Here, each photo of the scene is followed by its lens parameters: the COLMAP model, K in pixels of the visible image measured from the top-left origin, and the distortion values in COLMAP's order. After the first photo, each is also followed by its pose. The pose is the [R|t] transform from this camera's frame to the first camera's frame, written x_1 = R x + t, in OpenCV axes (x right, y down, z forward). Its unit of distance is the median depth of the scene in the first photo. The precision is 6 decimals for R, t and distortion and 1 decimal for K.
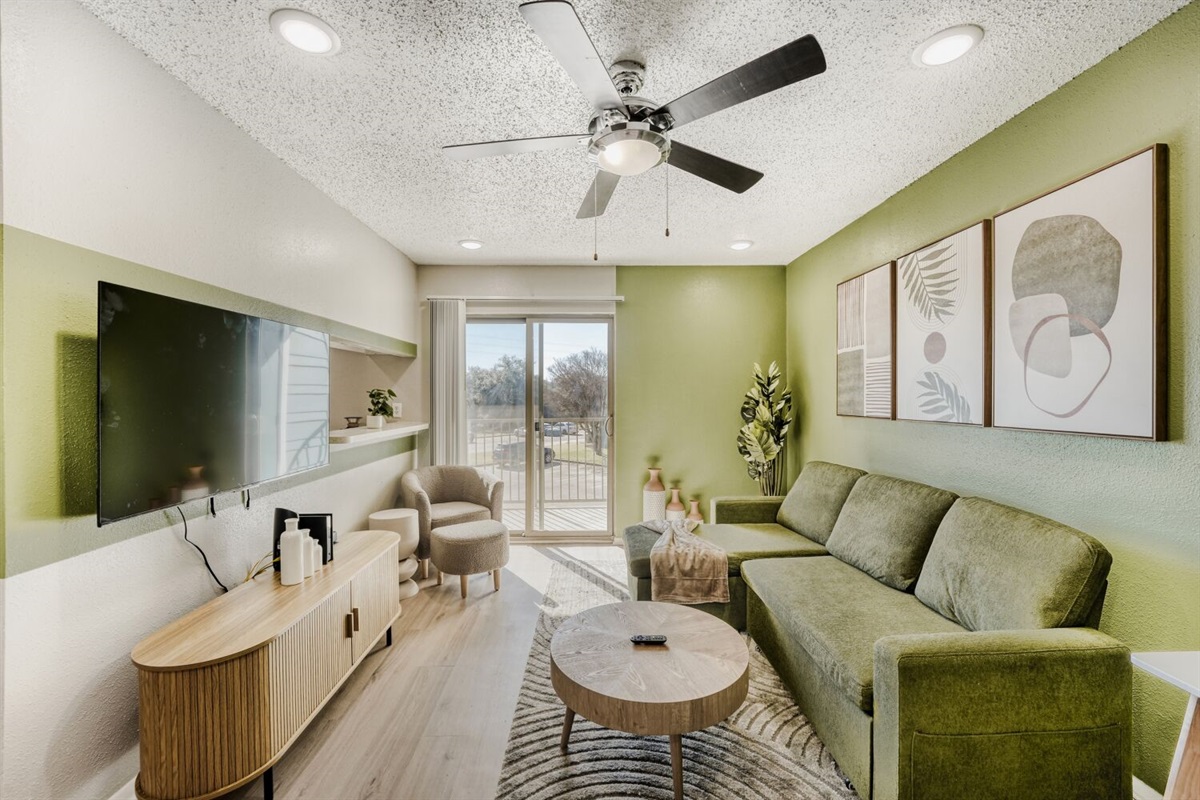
lens RADIAL K [[486.6, 0, 598.9], [0, 486.6, 402.0], [0, 0, 1]] dist [0.000081, 0.000213]
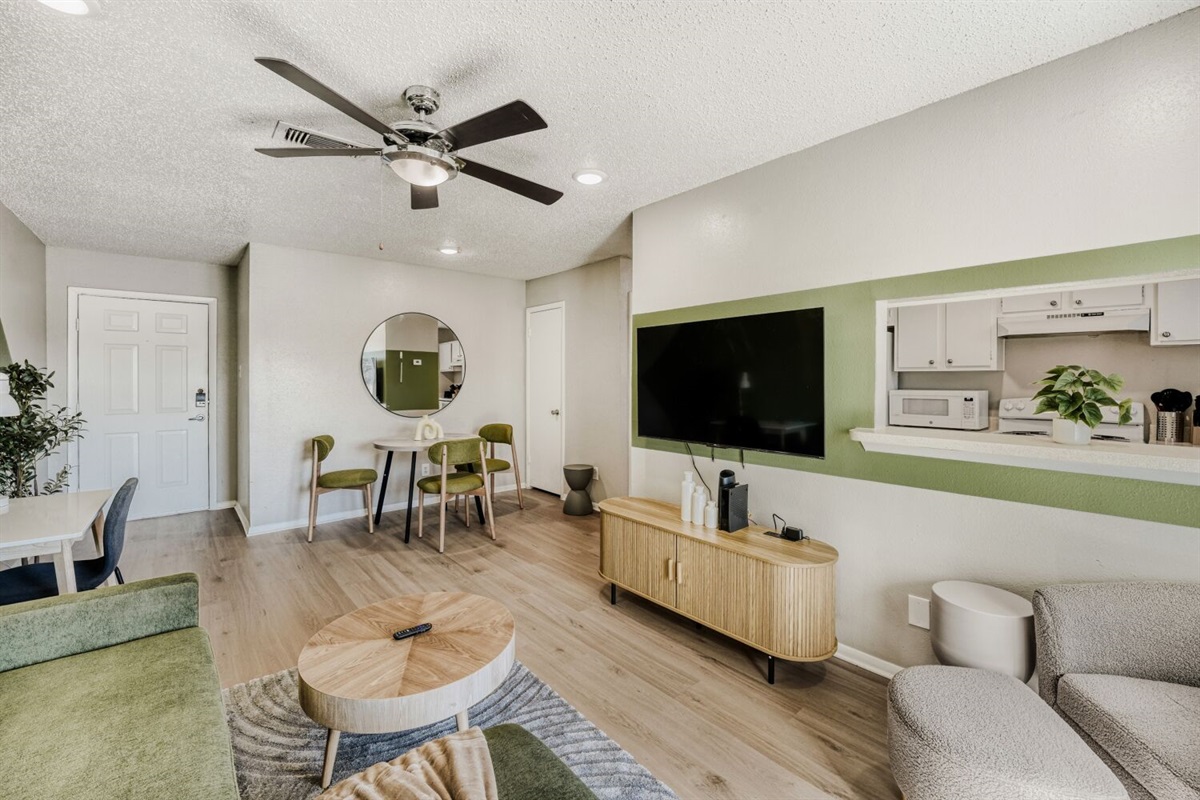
lens RADIAL K [[499.2, 0, 598.0], [0, 499.2, 379.1], [0, 0, 1]] dist [-0.007837, 0.000104]
pose [[-0.777530, 0.004091, -0.628833, 0.338365], [-0.005858, 0.999888, 0.013748, -0.024352], [0.628819, 0.014373, -0.777419, 1.531189]]
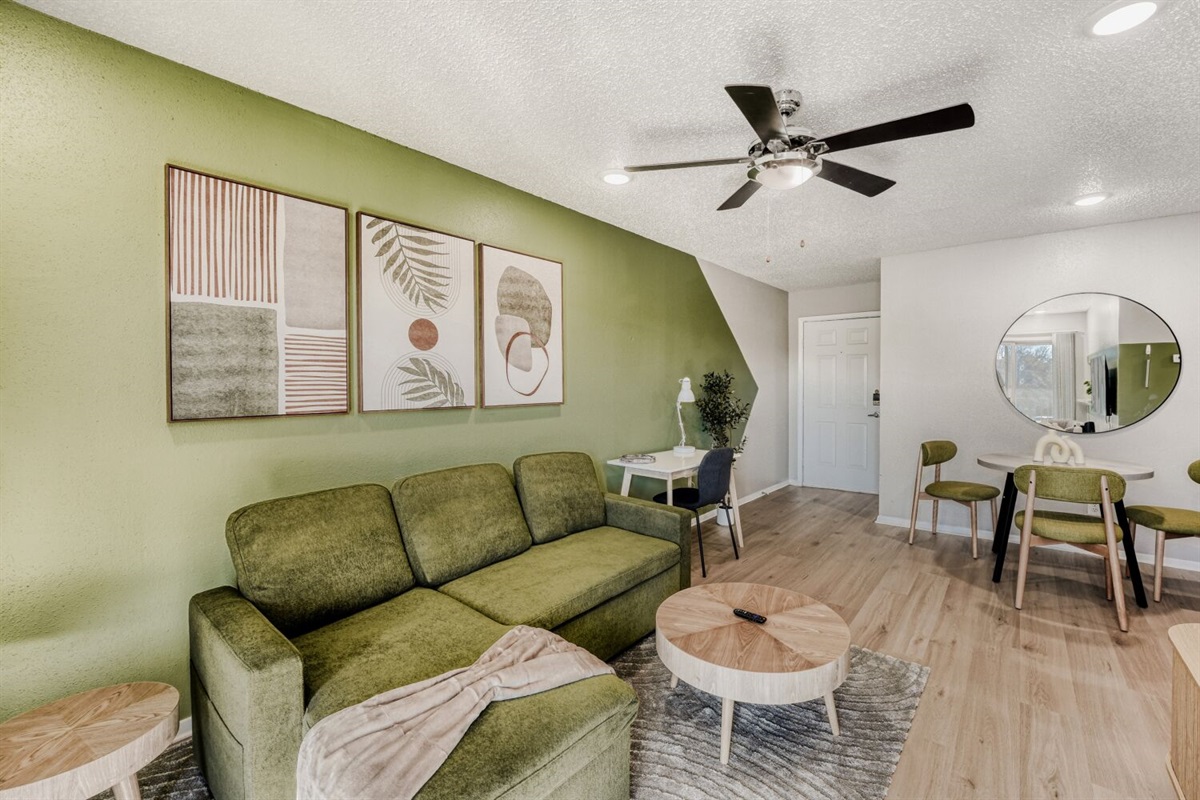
lens RADIAL K [[501.9, 0, 637.8], [0, 501.9, 386.7], [0, 0, 1]] dist [-0.007810, 0.000194]
pose [[-0.769580, -0.004507, 0.638535, -0.302771], [0.009396, 0.999787, 0.018381, -0.019436], [-0.638482, 0.020146, -0.769373, 1.508968]]
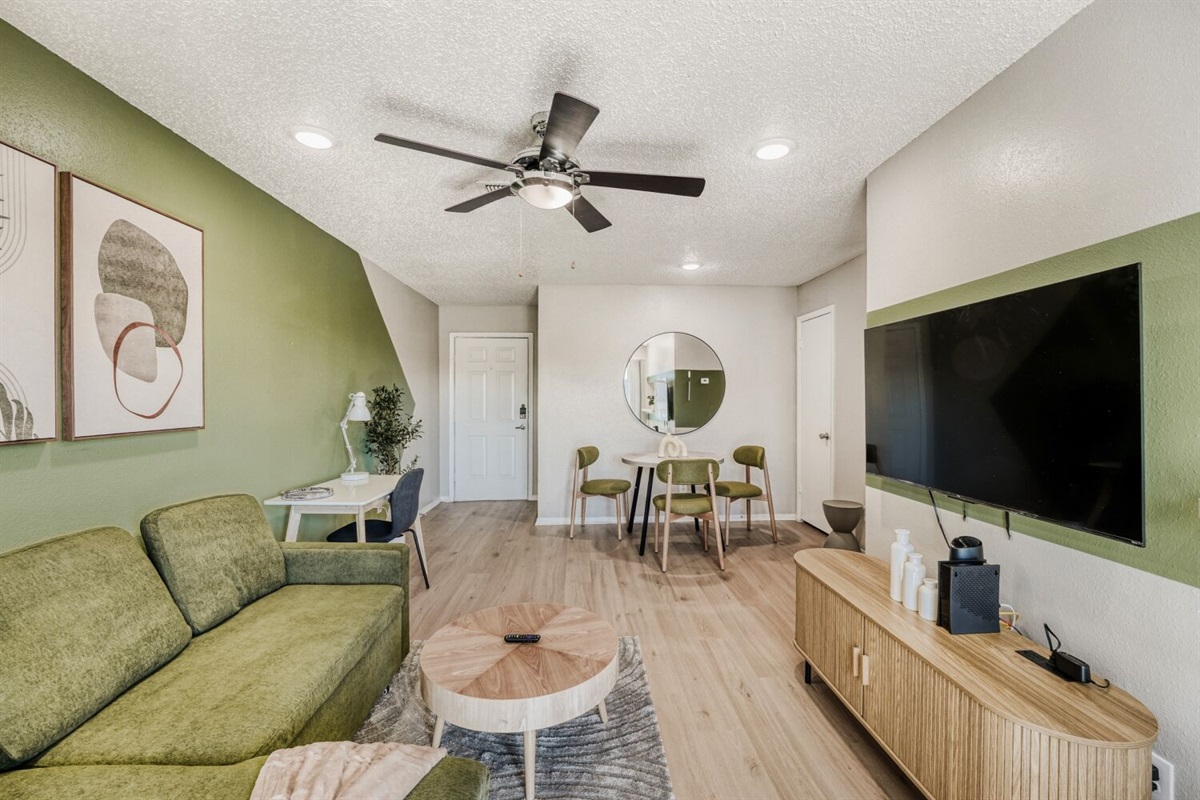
lens RADIAL K [[499.8, 0, 602.3], [0, 499.8, 397.5], [0, 0, 1]] dist [-0.010137, 0.000514]
pose [[-0.999880, 0.002460, -0.015322, -0.036146], [0.002235, 0.999889, 0.014699, -0.021734], [0.015357, 0.014663, -0.999775, 1.558087]]
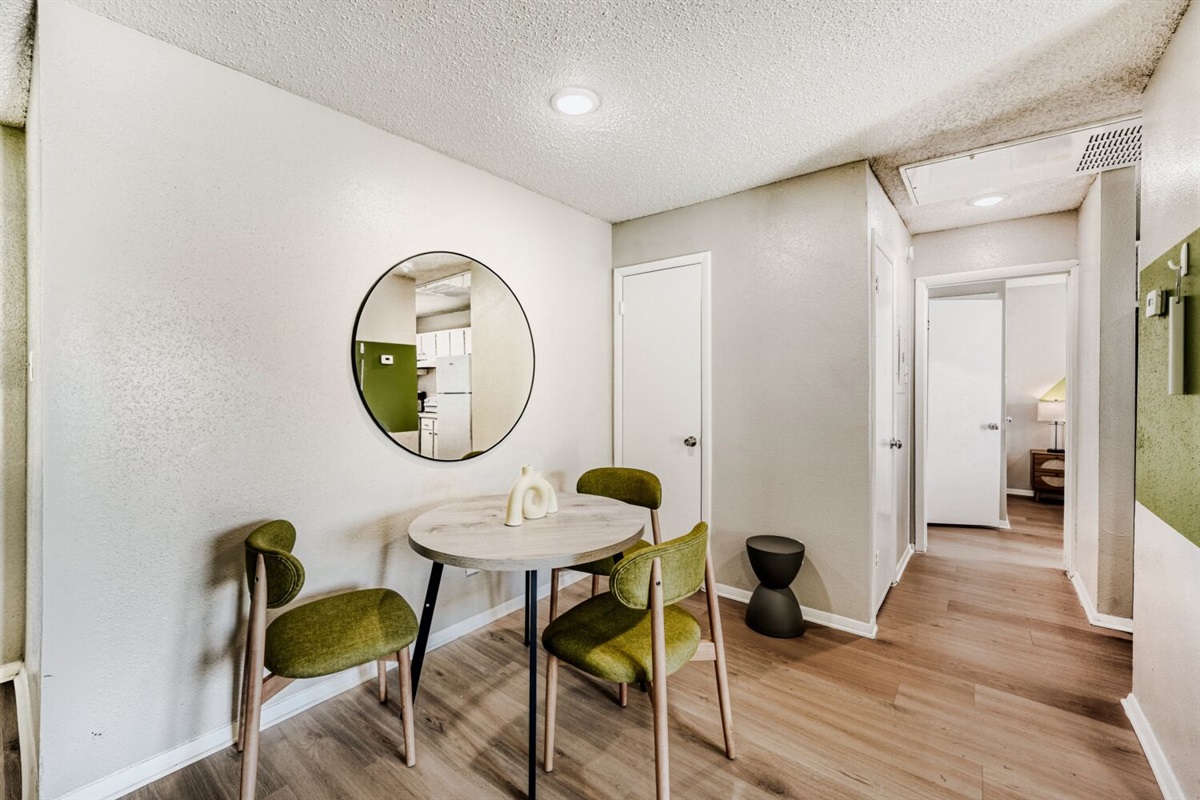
lens RADIAL K [[489.3, 0, 602.7], [0, 489.3, 386.1], [0, 0, 1]] dist [-0.000090, 0.000060]
pose [[-0.637738, 0.004402, -0.770241, 0.219852], [-0.006588, 0.999916, 0.011169, -0.002713], [0.770225, 0.012197, -0.637655, 0.346327]]
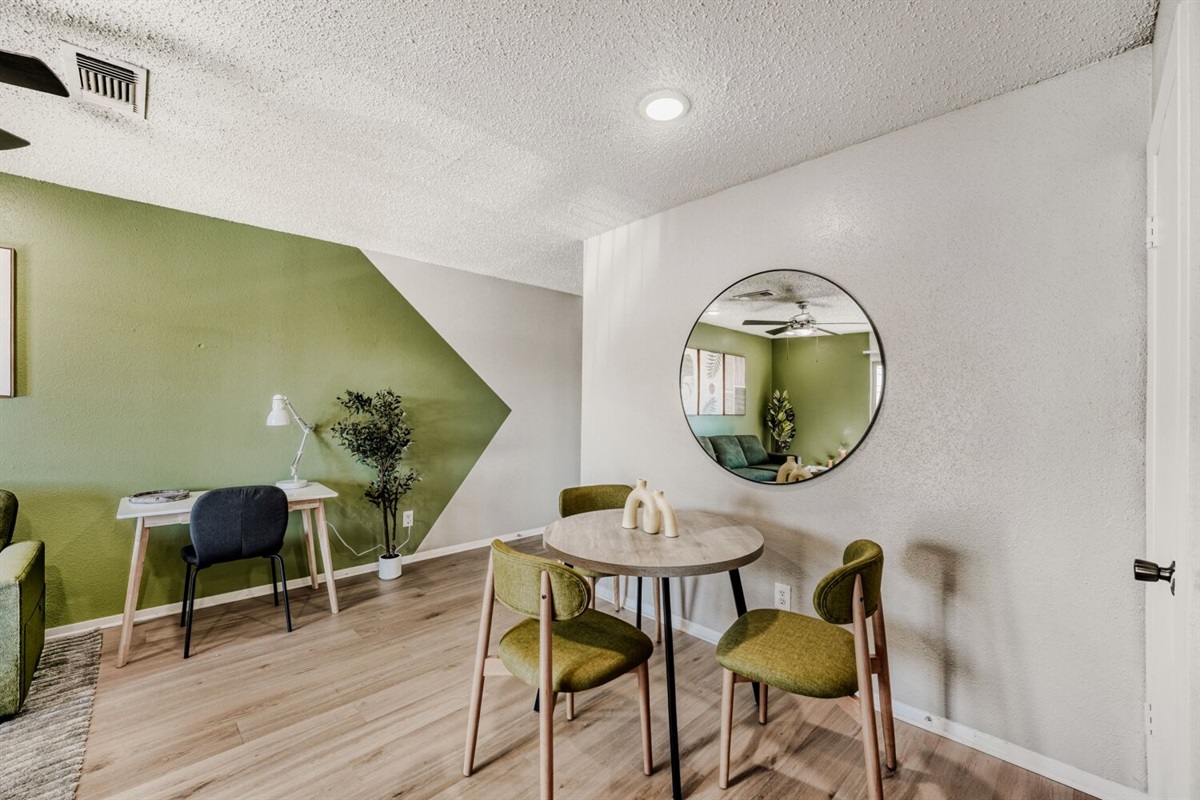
lens RADIAL K [[491.6, 0, 600.0], [0, 491.6, 400.0], [0, 0, 1]] dist [0.000178, 0.000388]
pose [[-0.662036, -0.001565, 0.749470, -0.894200], [0.001749, 0.999992, 0.003633, -0.006273], [-0.749470, 0.003716, -0.662028, 0.373087]]
